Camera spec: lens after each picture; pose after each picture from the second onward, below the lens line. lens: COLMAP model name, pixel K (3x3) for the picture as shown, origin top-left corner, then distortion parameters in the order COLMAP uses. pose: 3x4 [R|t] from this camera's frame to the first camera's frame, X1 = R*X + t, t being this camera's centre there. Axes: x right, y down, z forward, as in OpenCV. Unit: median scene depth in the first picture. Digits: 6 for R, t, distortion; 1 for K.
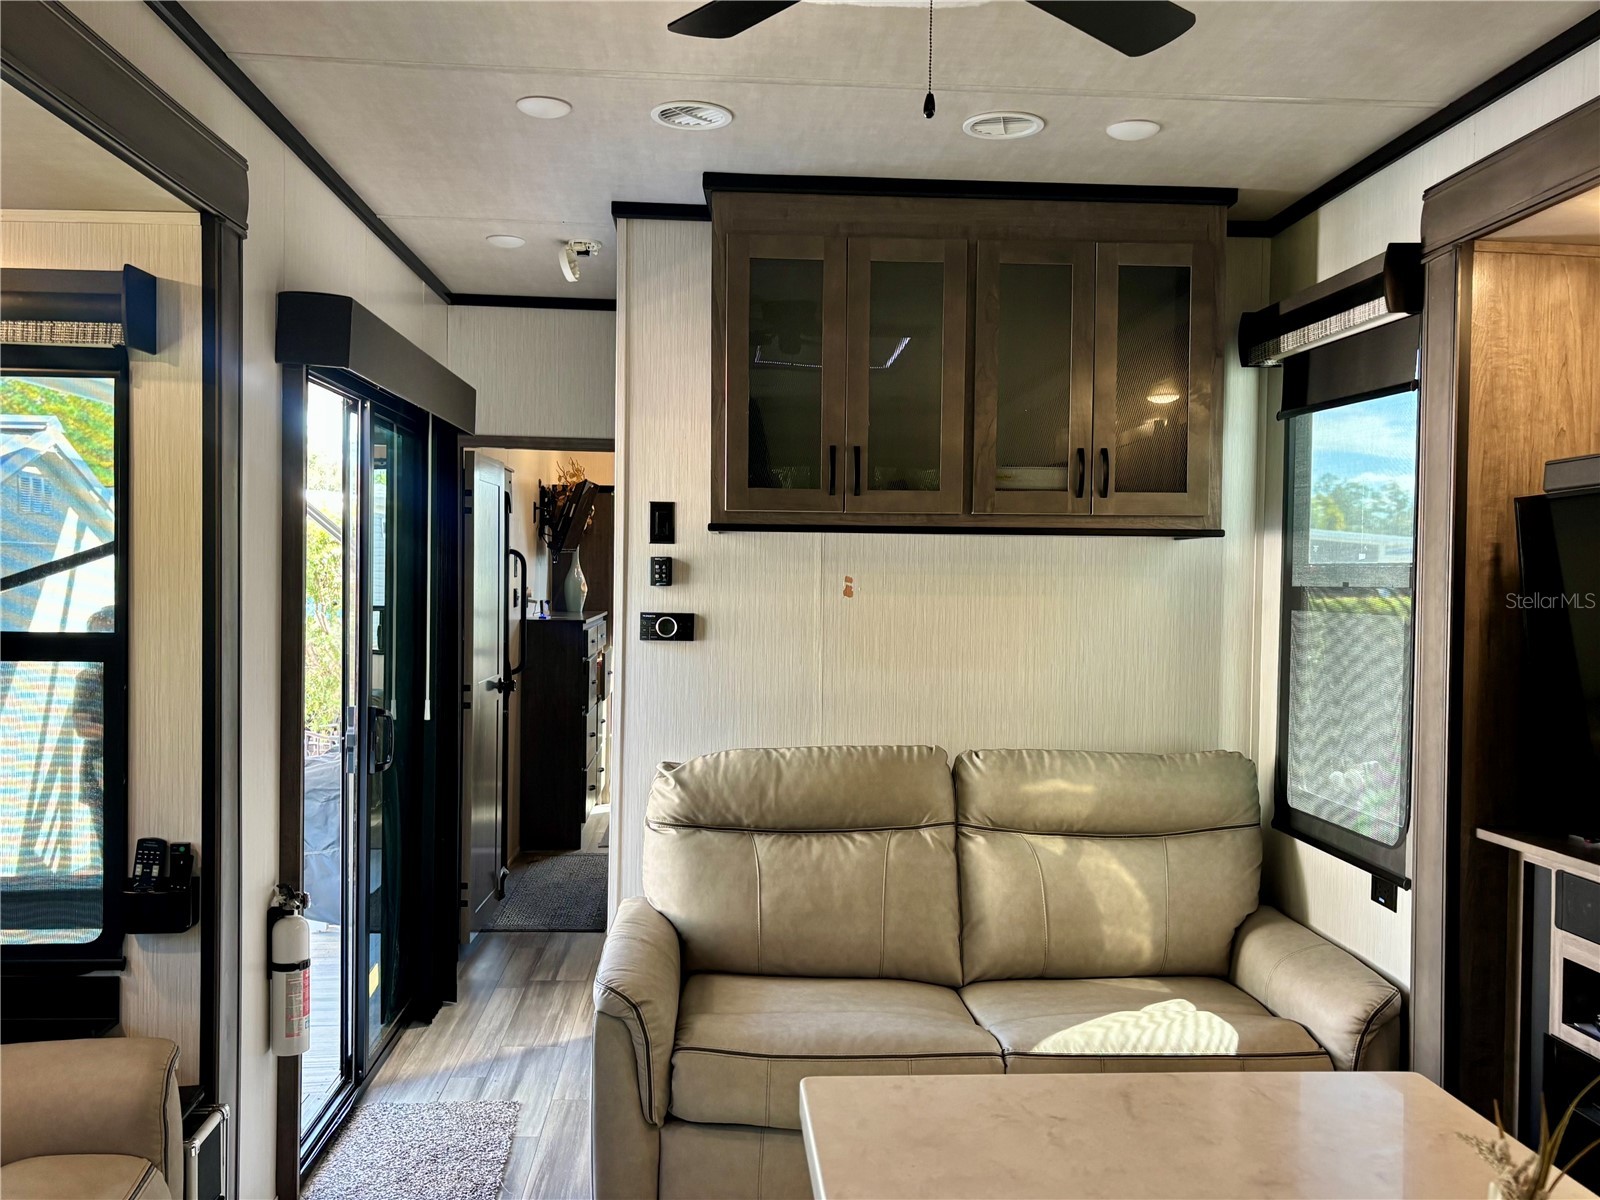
lens RADIAL K [[1417.6, 0, 800.0], [0, 1417.6, 600.0], [0, 0, 1]] dist [0.058478, -0.013173]
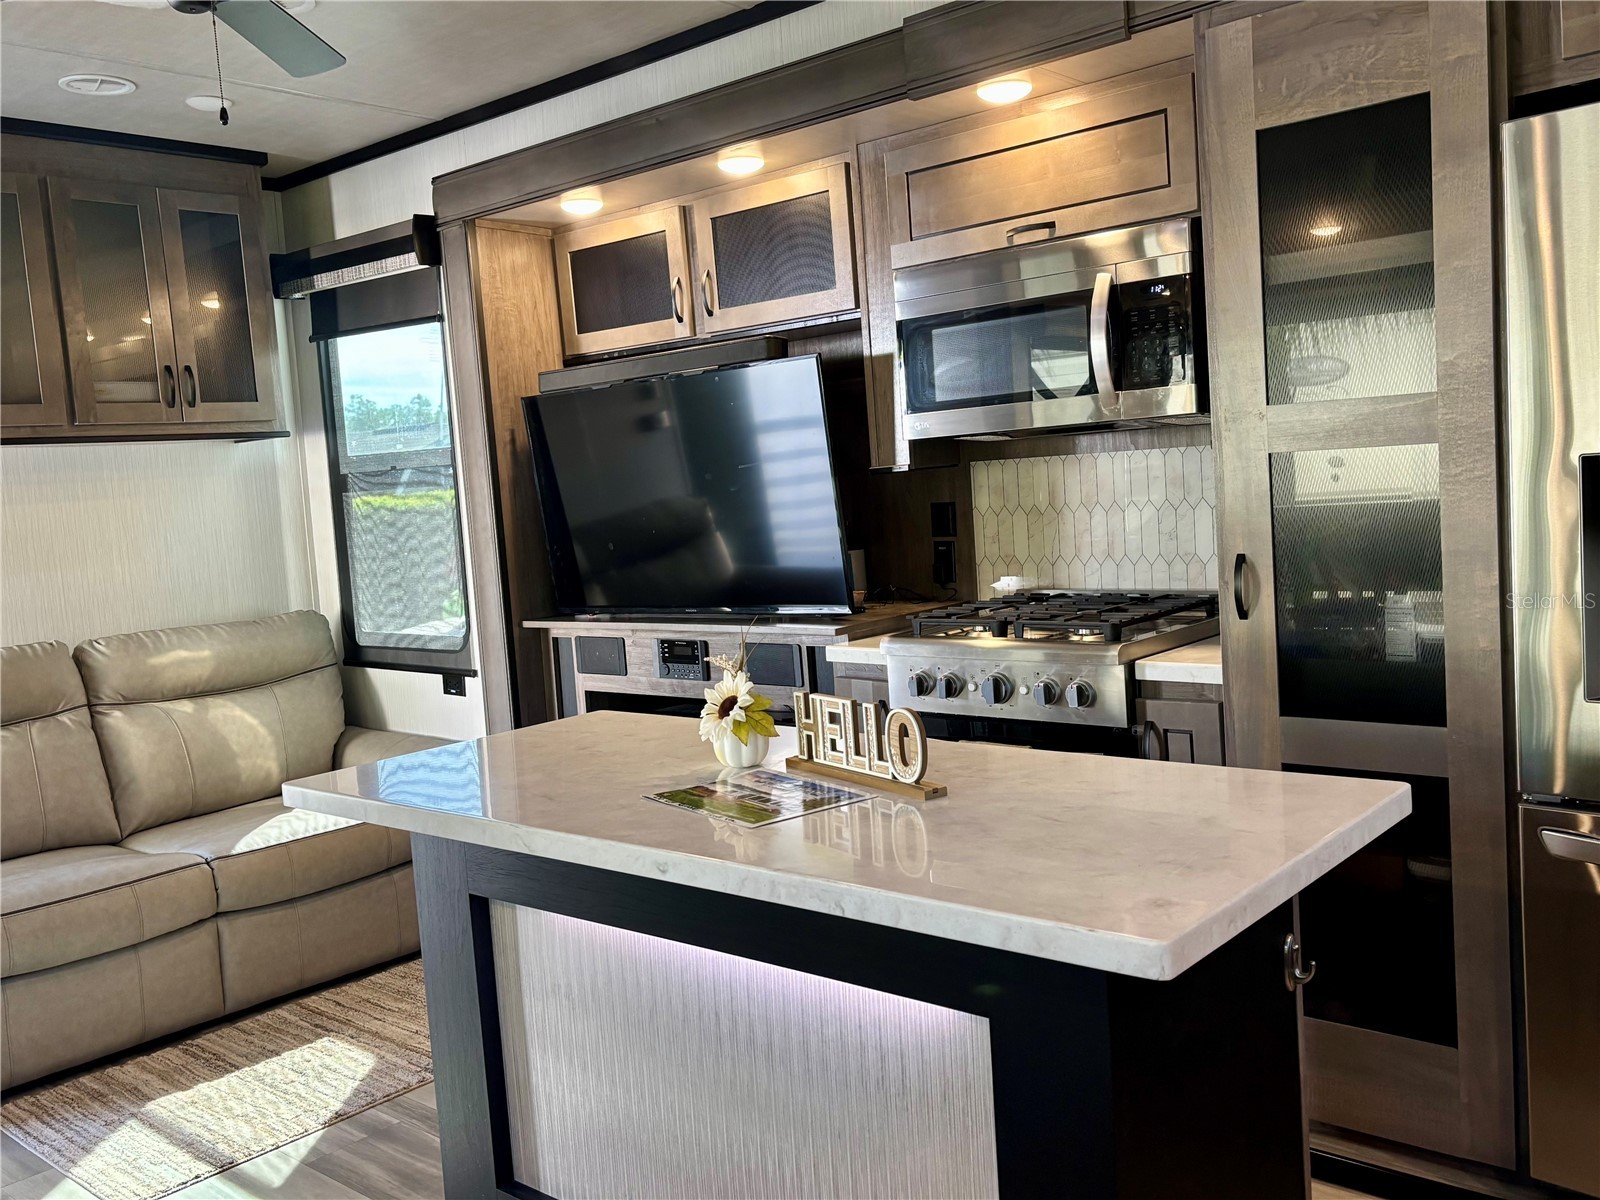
lens RADIAL K [[1405.3, 0, 800.0], [0, 1405.3, 600.0], [0, 0, 1]] dist [-0.010540, -0.009114]
pose [[0.701460, -0.125311, 0.701606, -0.268363], [0.082363, 0.992079, 0.094846, 0.017594], [-0.707934, -0.008744, 0.706225, -0.179072]]
